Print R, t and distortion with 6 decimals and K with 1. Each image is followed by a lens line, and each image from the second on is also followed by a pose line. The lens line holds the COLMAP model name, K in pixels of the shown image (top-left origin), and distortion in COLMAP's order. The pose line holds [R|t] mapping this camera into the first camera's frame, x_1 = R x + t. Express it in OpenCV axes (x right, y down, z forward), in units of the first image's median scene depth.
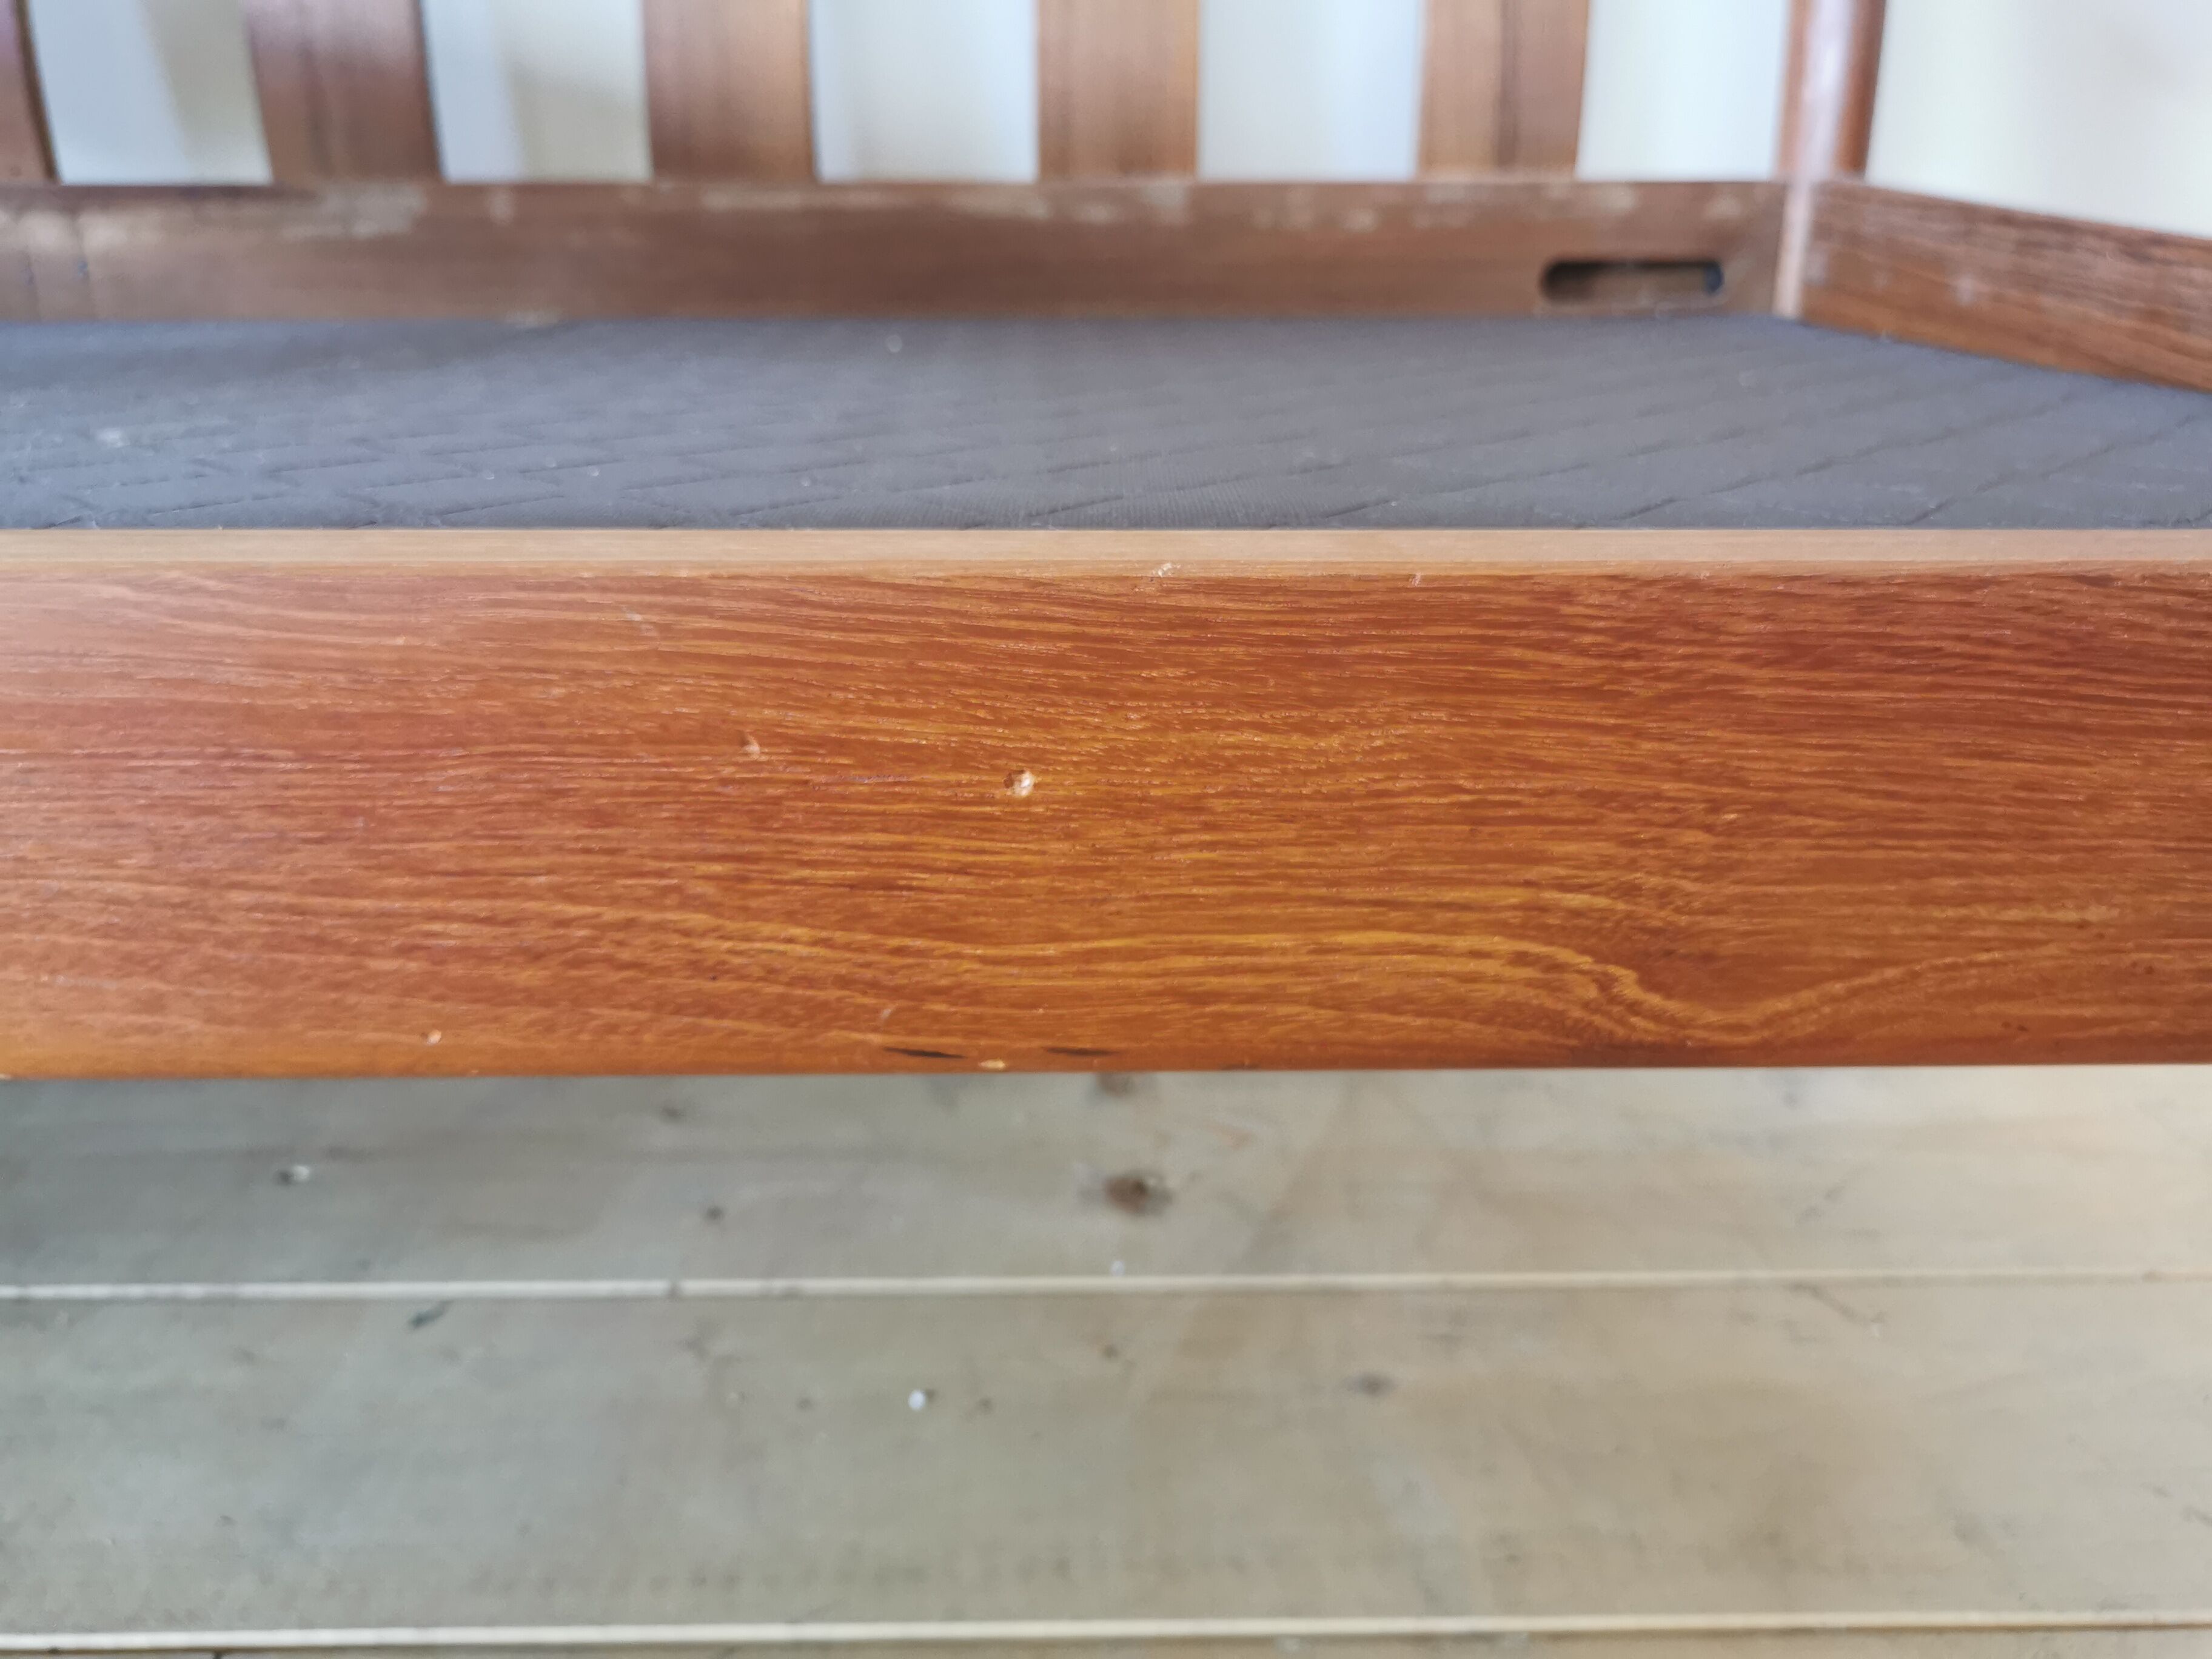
lens RADIAL K [[1829.0, 0, 1094.0], [0, 1829.0, 854.1], [0, 0, 1]] dist [0.015875, -0.065711]
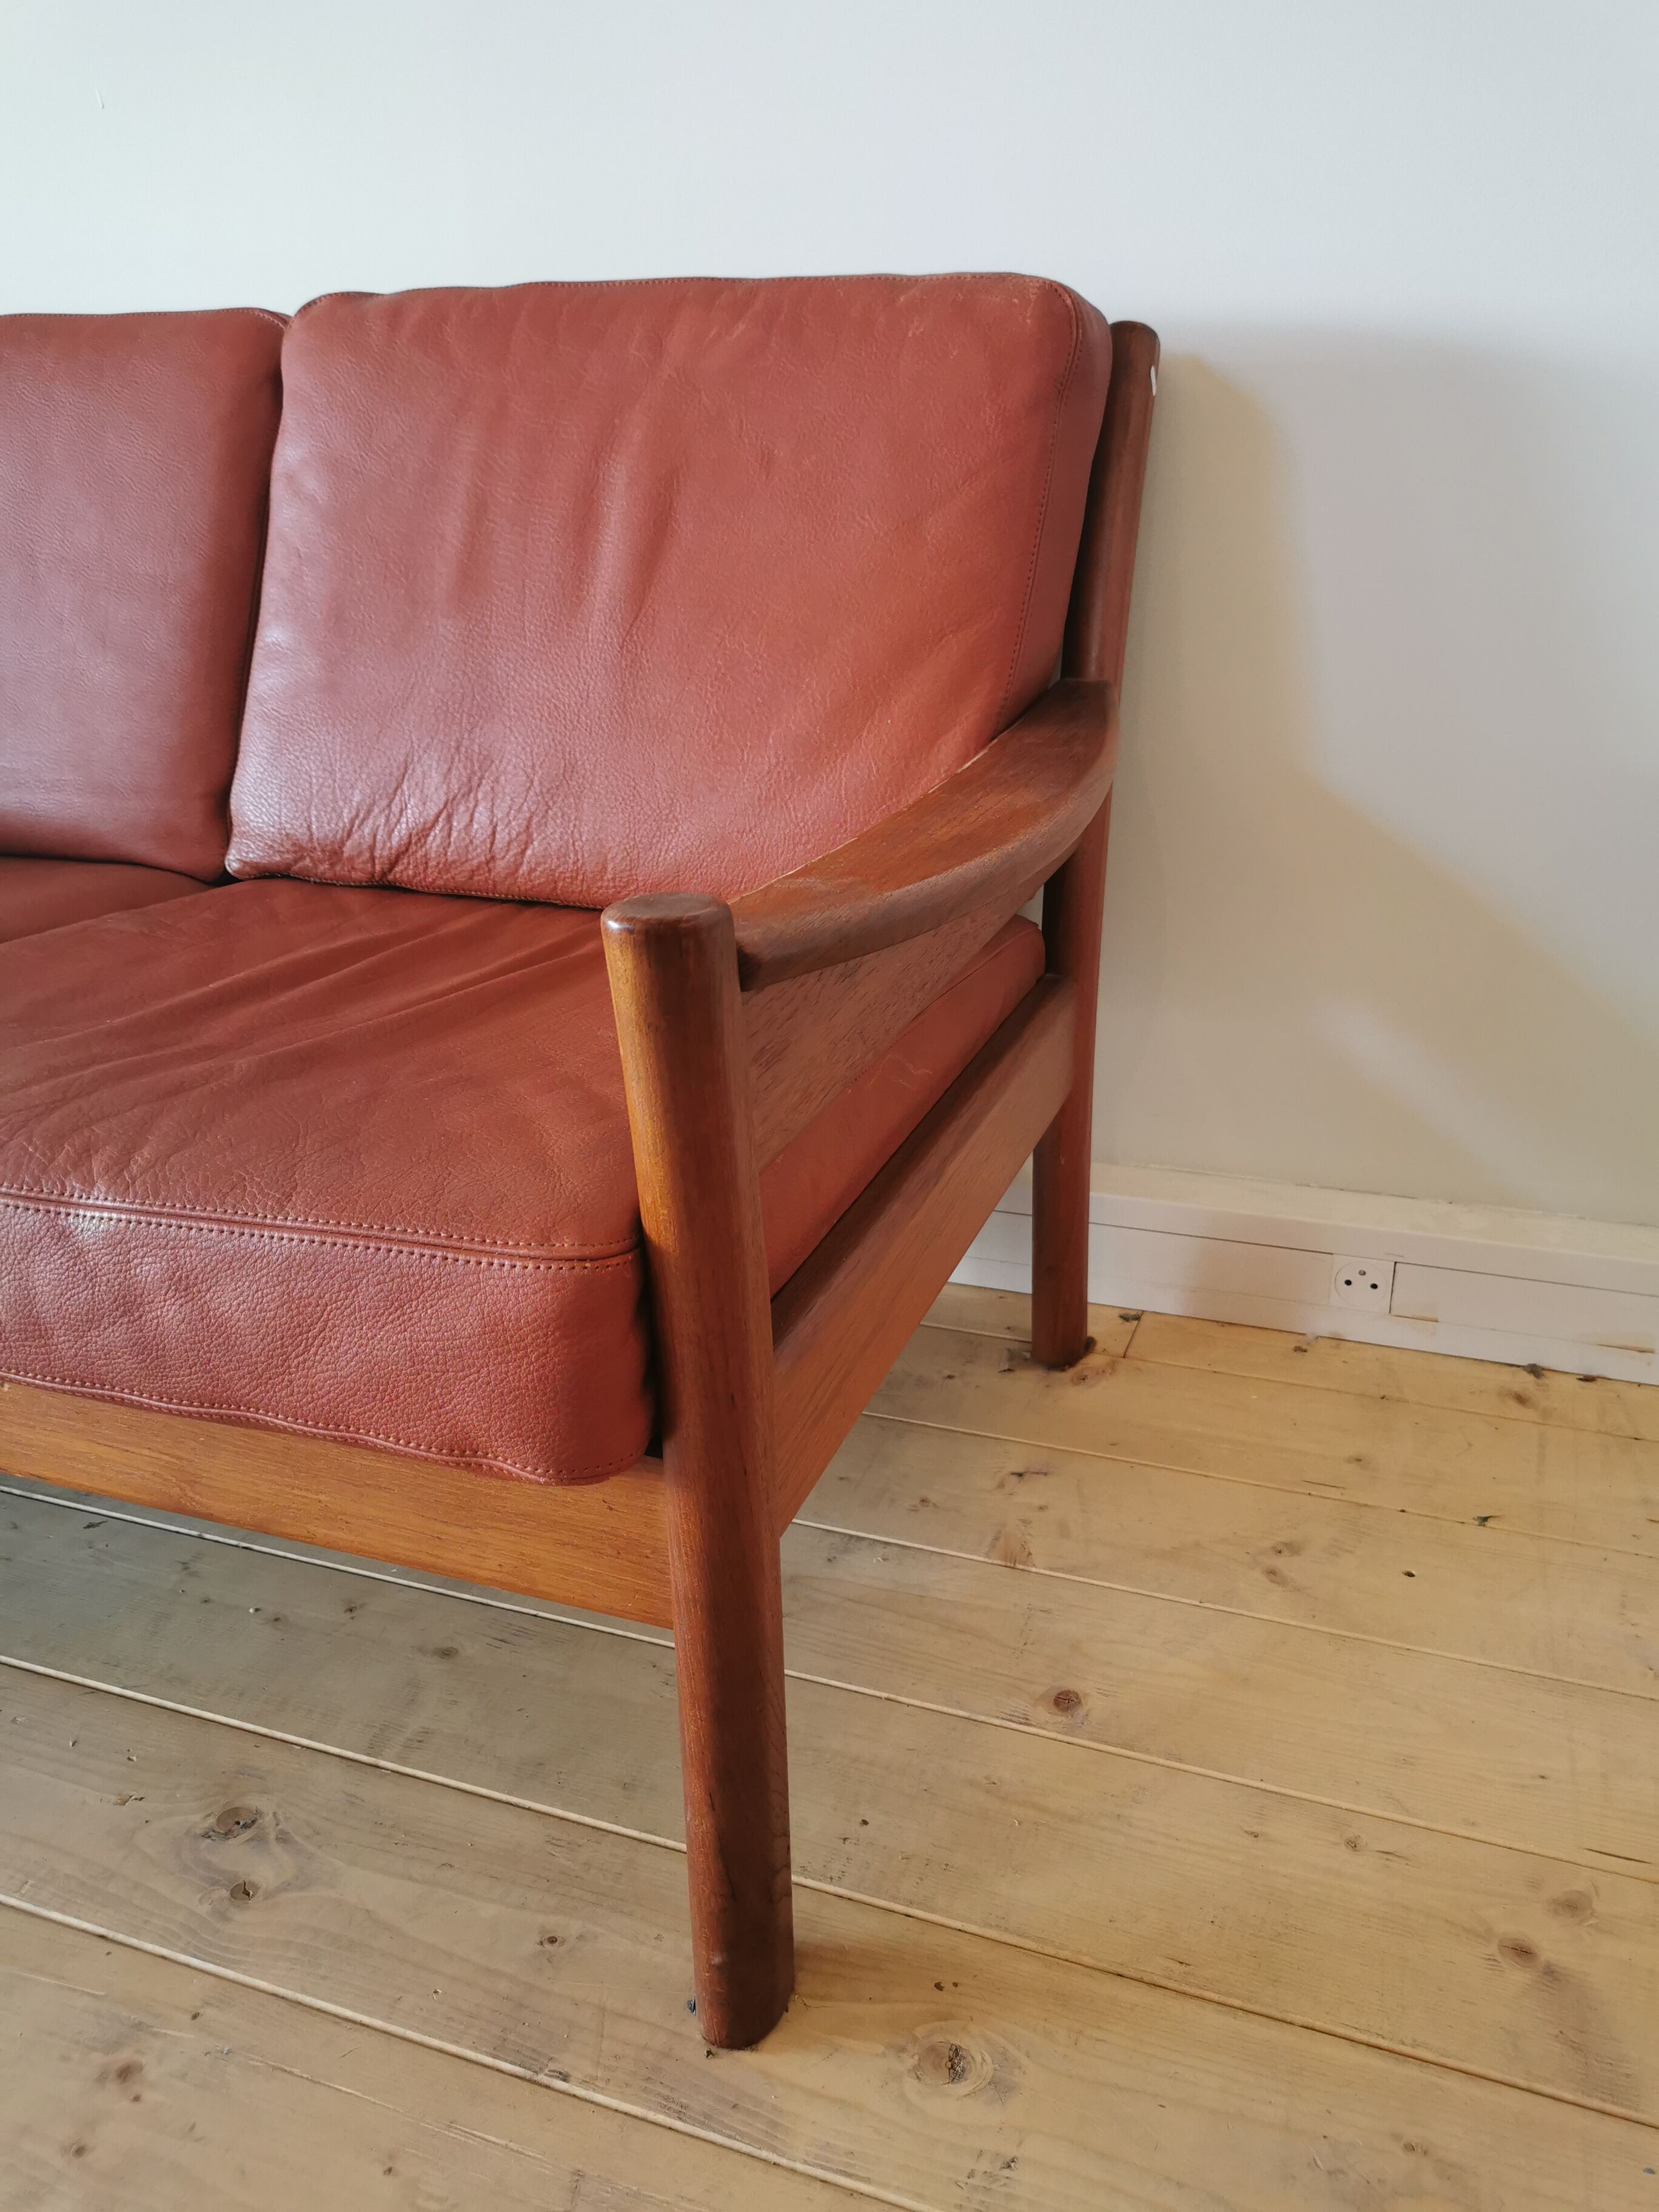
lens RADIAL K [[1745.8, 0, 803.0], [0, 1745.8, 1077.6], [0, 0, 1]] dist [0.037937, -0.015502]
pose [[0.924103, 0.109487, -0.366124, 2.091748], [-0.126241, 0.991754, -0.022057, -0.614851], [0.360690, 0.066603, 0.930305, -1.216183]]
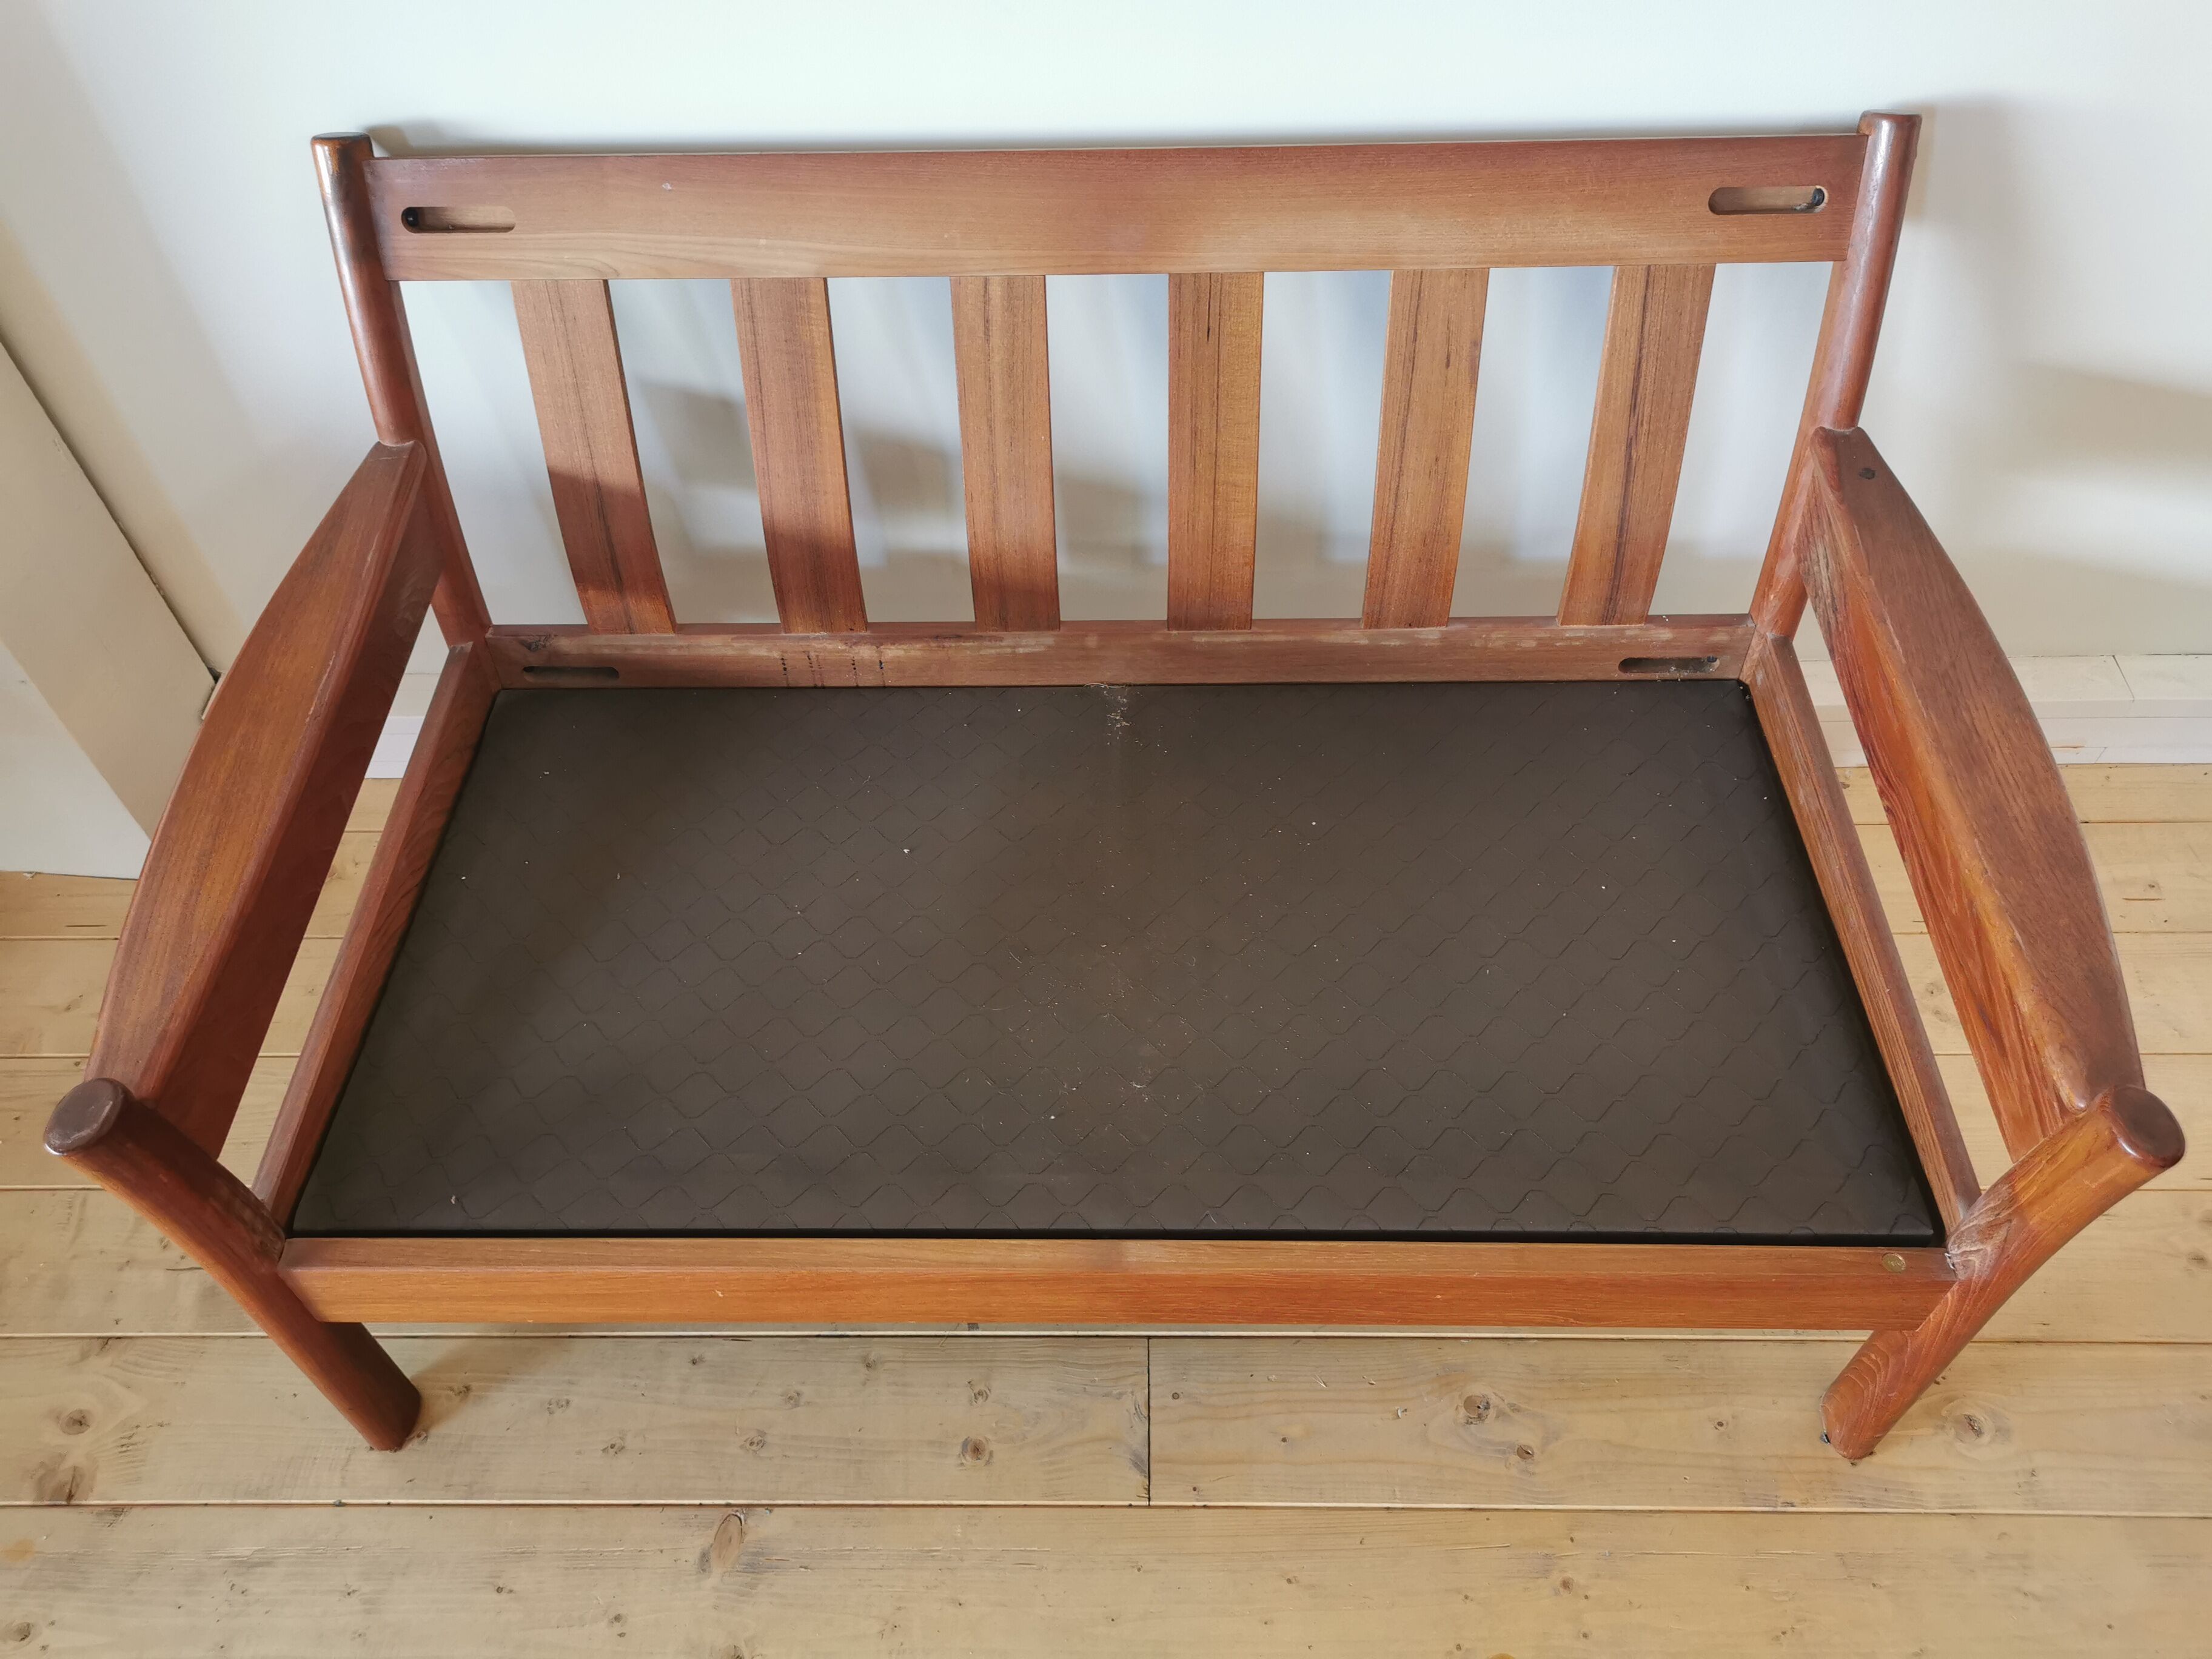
lens RADIAL K [[1738.8, 0, 1098.3], [0, 1738.8, 836.0], [0, 0, 1]] dist [0.035981, -0.013529]
pose [[0.999090, 0.010243, -0.041394, -0.676767], [0.009823, 0.889328, 0.457164, -2.883392], [0.041496, -0.457155, 0.888419, -2.225144]]
